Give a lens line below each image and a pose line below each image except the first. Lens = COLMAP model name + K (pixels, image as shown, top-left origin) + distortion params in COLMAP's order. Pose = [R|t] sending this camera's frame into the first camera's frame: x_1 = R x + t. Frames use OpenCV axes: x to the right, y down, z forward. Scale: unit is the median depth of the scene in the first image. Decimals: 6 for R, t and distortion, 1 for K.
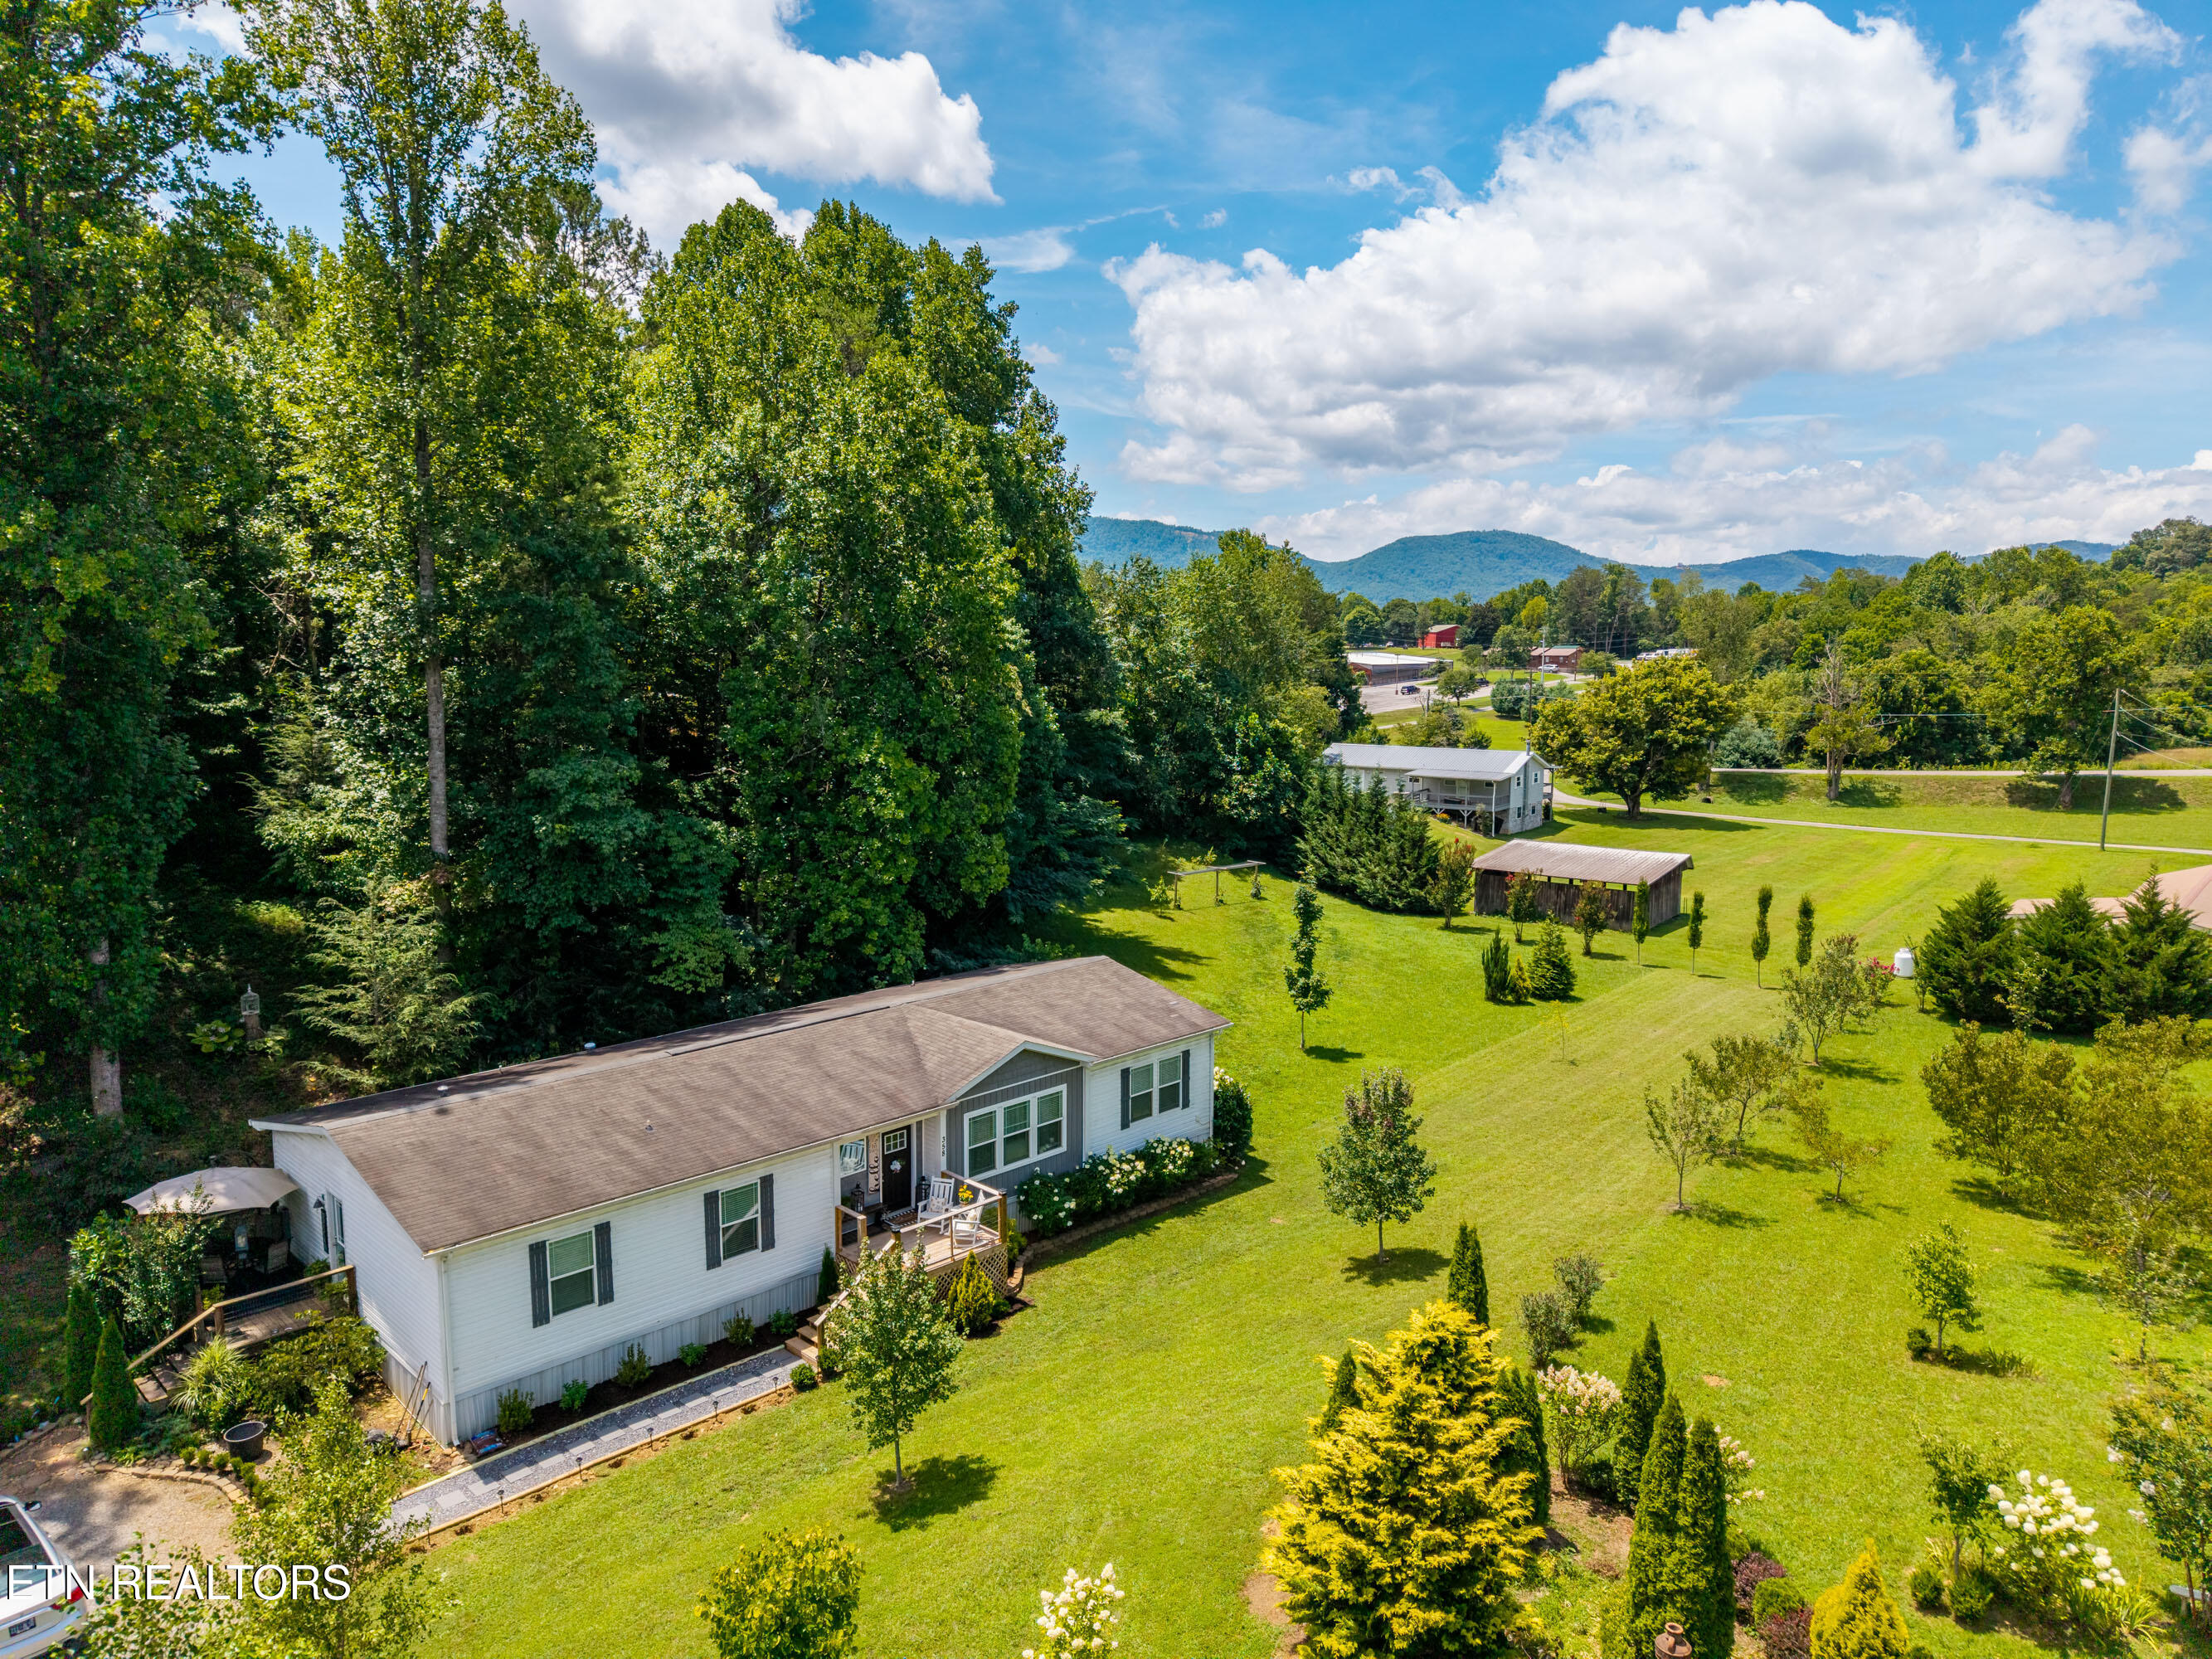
lens RADIAL K [[1477.8, 0, 1112.6], [0, 1477.8, 832.0], [0, 0, 1]] dist [0.033682, -0.035366]
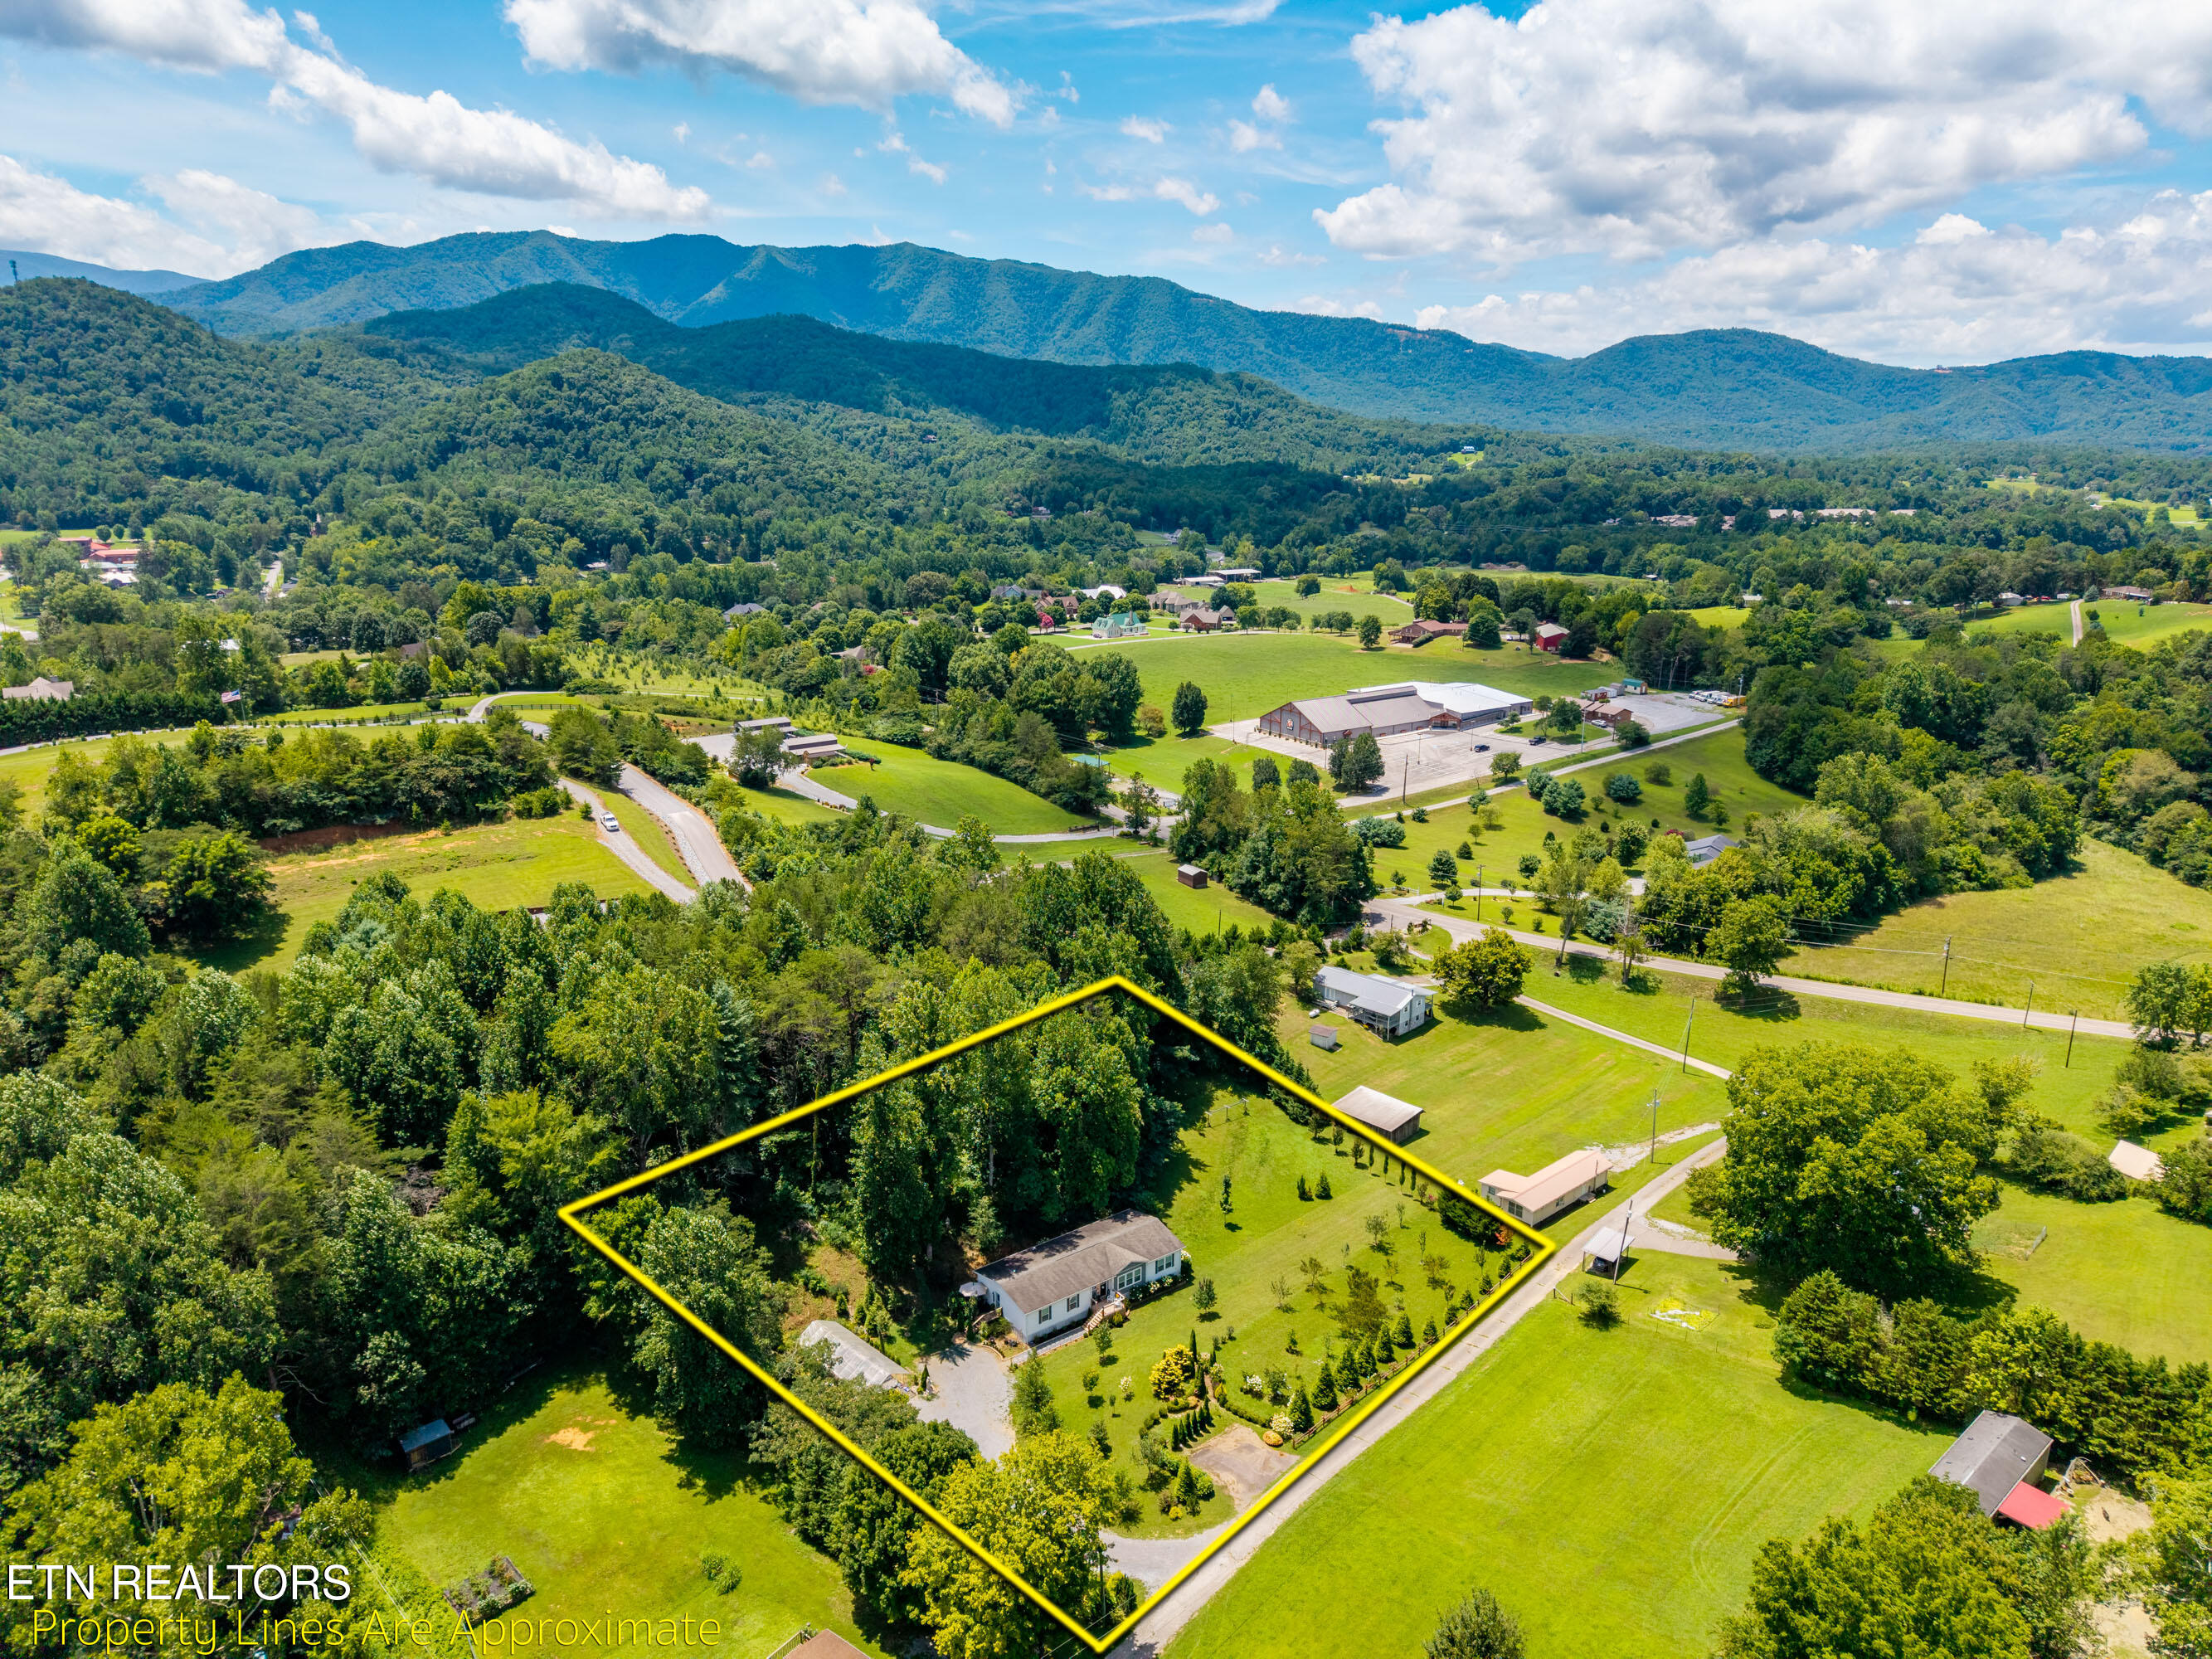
lens RADIAL K [[1477.8, 0, 1112.6], [0, 1477.8, 832.0], [0, 0, 1]] dist [0.033682, -0.035366]
pose [[0.990875, 0.039979, -0.128719, 0.333087], [-0.022055, 0.990218, 0.137771, -1.432200], [0.132968, -0.133675, 0.982064, -2.640475]]
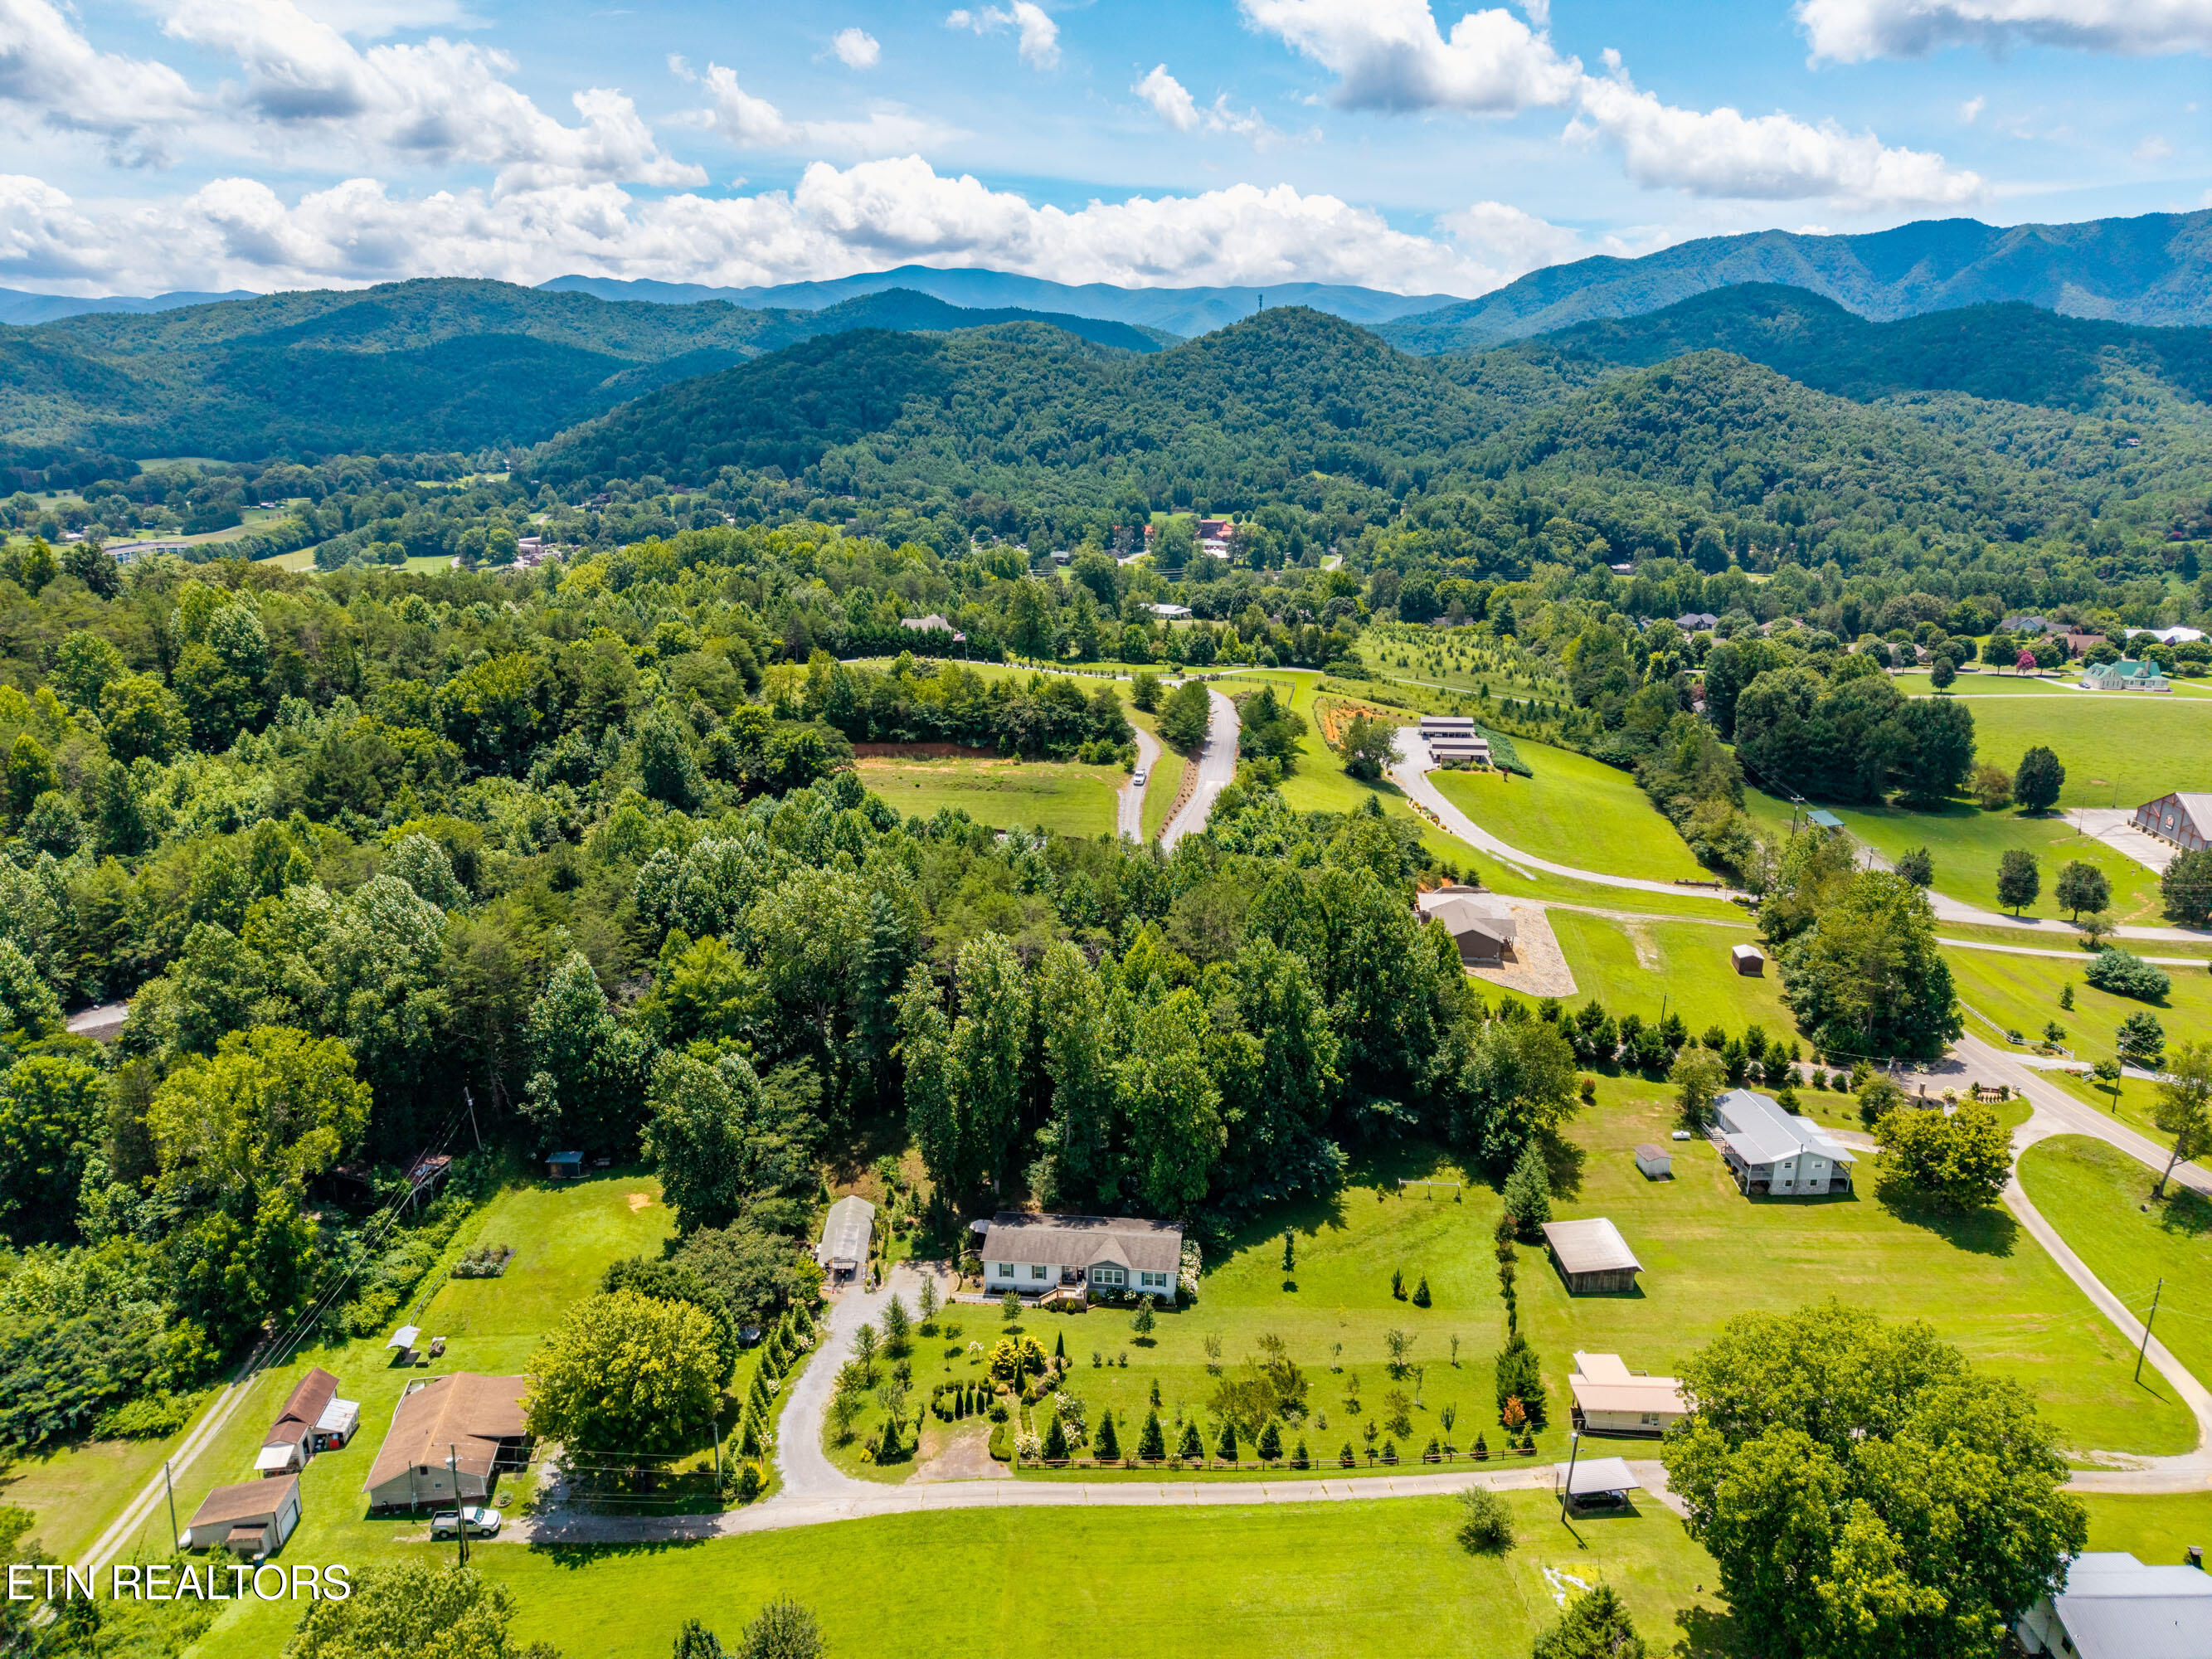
lens RADIAL K [[1477.8, 0, 1112.6], [0, 1477.8, 832.0], [0, 0, 1]] dist [0.033682, -0.035366]
pose [[0.630116, 0.211045, -0.747271, 2.451383], [-0.107589, 0.976803, 0.185149, -1.581618], [0.769011, -0.036267, 0.638206, -1.466700]]
